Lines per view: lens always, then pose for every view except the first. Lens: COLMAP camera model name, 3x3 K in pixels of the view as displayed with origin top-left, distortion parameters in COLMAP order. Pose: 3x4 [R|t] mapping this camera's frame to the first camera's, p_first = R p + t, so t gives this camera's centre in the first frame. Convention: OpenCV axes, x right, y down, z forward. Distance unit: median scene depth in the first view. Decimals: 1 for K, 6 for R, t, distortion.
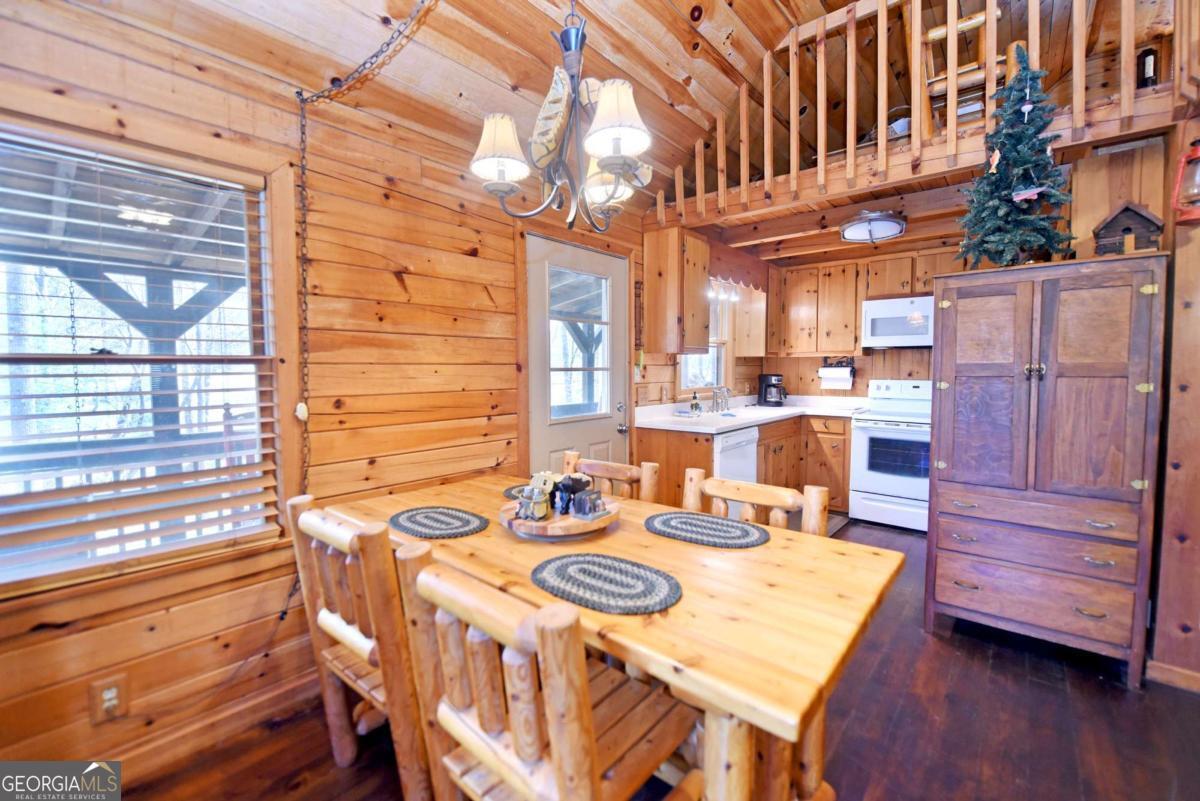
lens RADIAL K [[501.5, 0, 605.9], [0, 501.5, 394.5], [0, 0, 1]] dist [-0.013330, -0.000761]
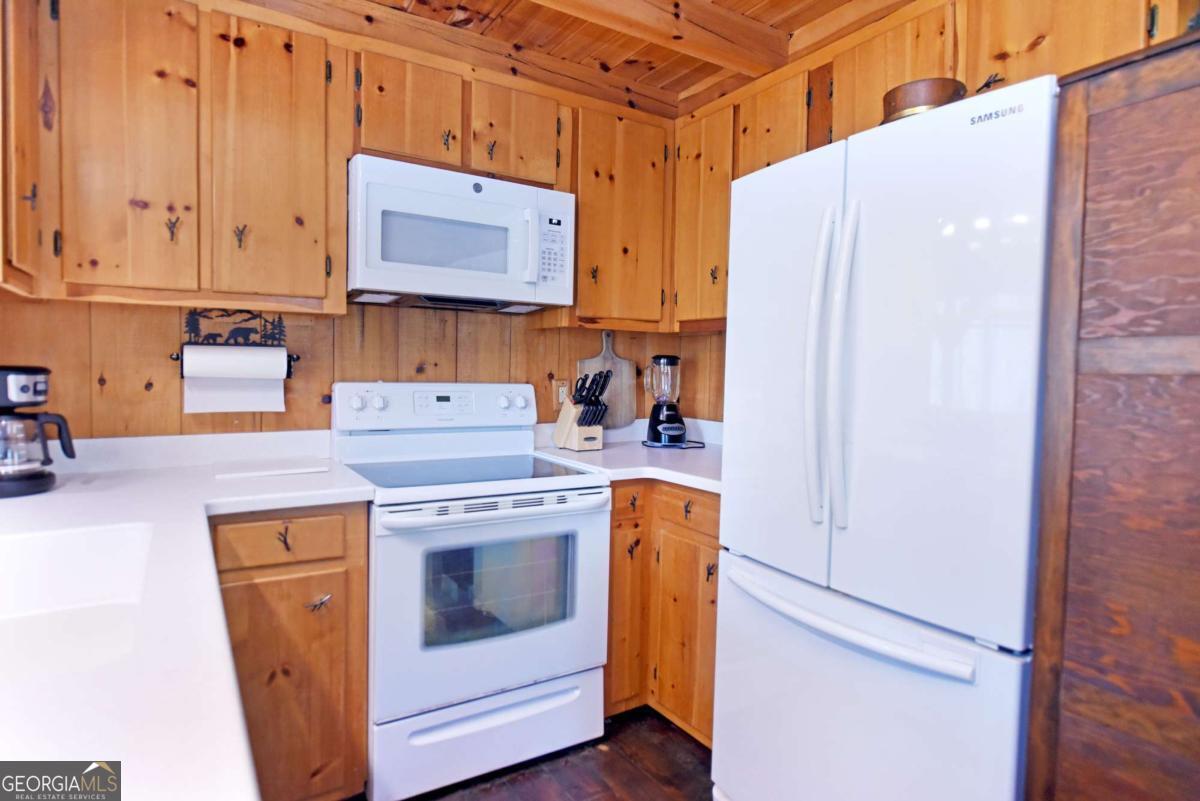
lens RADIAL K [[671.3, 0, 611.5], [0, 671.3, 393.9], [0, 0, 1]] dist [-0.008548, 0.000530]
pose [[0.294999, -0.029203, 0.955051, 0.151709], [0.030980, 0.999300, 0.020986, -0.033576], [-0.954995, 0.023397, 0.295697, 0.871091]]
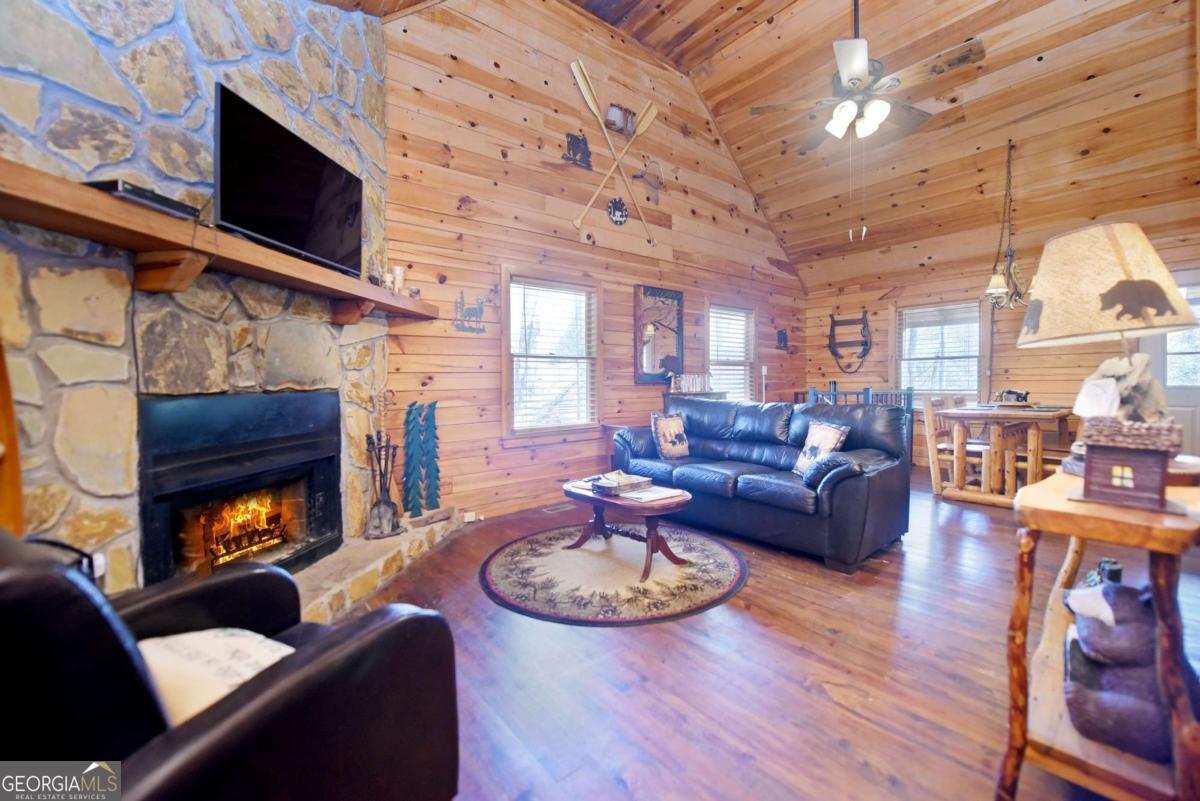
lens RADIAL K [[479.6, 0, 605.3], [0, 479.6, 395.3], [0, 0, 1]] dist [-0.015846, -0.002155]
pose [[-0.183070, 0.033413, -0.982532, 1.400005], [-0.037047, 0.998478, 0.040858, 0.072819], [0.982402, 0.043879, -0.181553, -0.396044]]
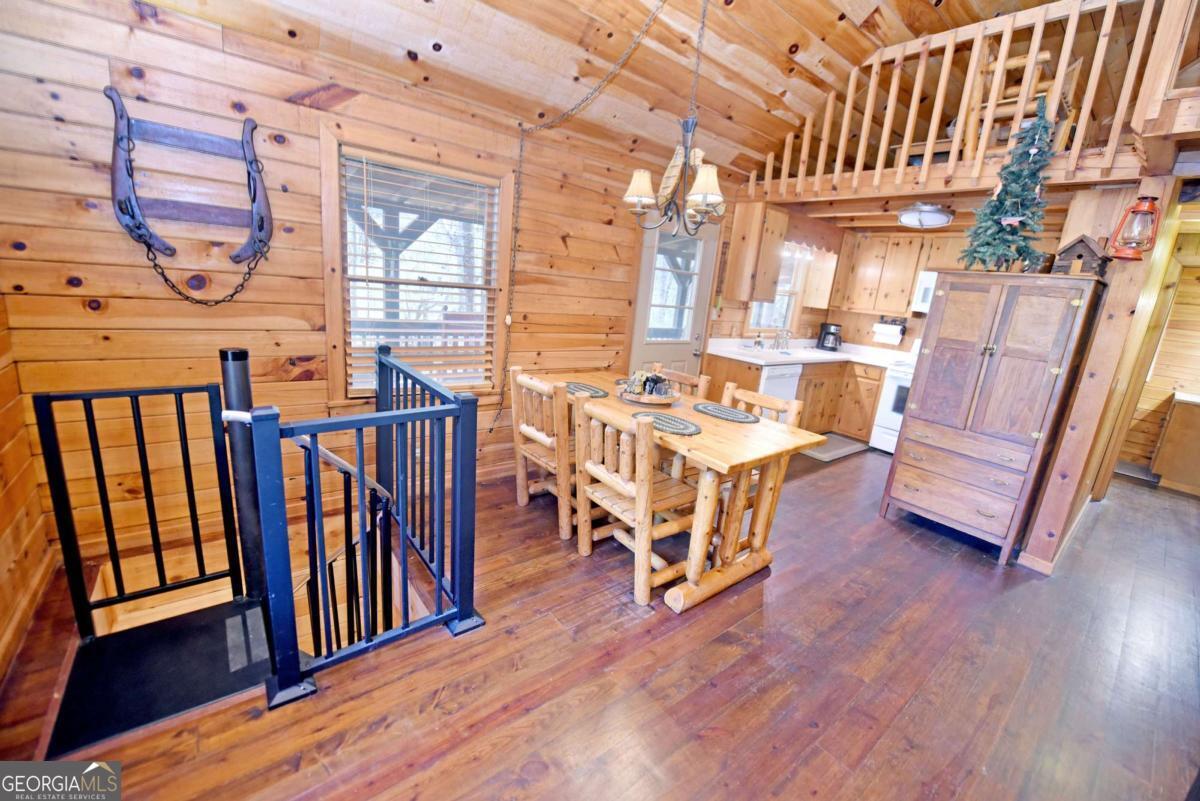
lens RADIAL K [[479.6, 0, 608.7], [0, 479.6, 398.0], [0, 0, 1]] dist [-0.015846, -0.002155]
pose [[0.977097, 0.140451, -0.159858, 0.023282], [-0.110508, 0.976909, 0.182857, -0.024390], [0.181849, -0.161004, 0.970056, -0.329348]]
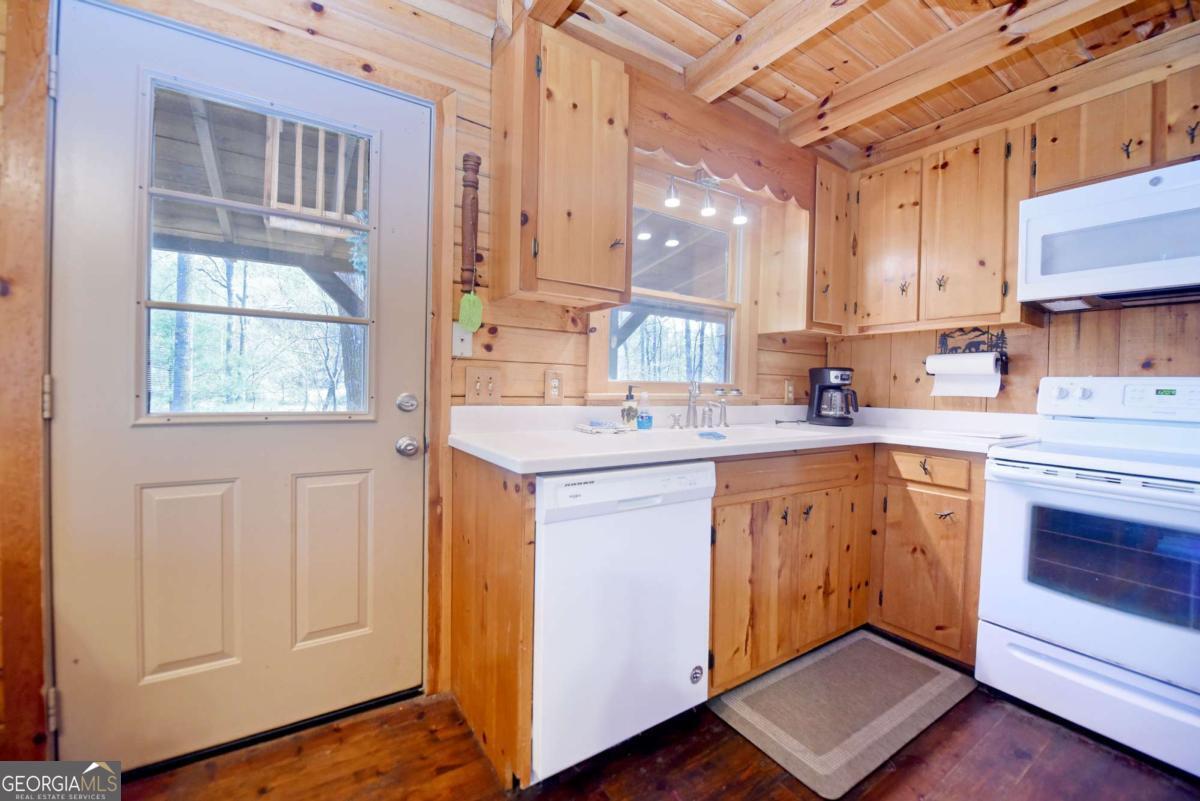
lens RADIAL K [[479.6, 0, 608.0], [0, 479.6, 393.6], [0, 0, 1]] dist [-0.015846, -0.002155]
pose [[0.958239, 0.028080, -0.284587, 0.346881], [-0.039702, 0.998593, -0.035150, 0.024258], [0.283200, 0.044980, 0.958006, 0.602283]]
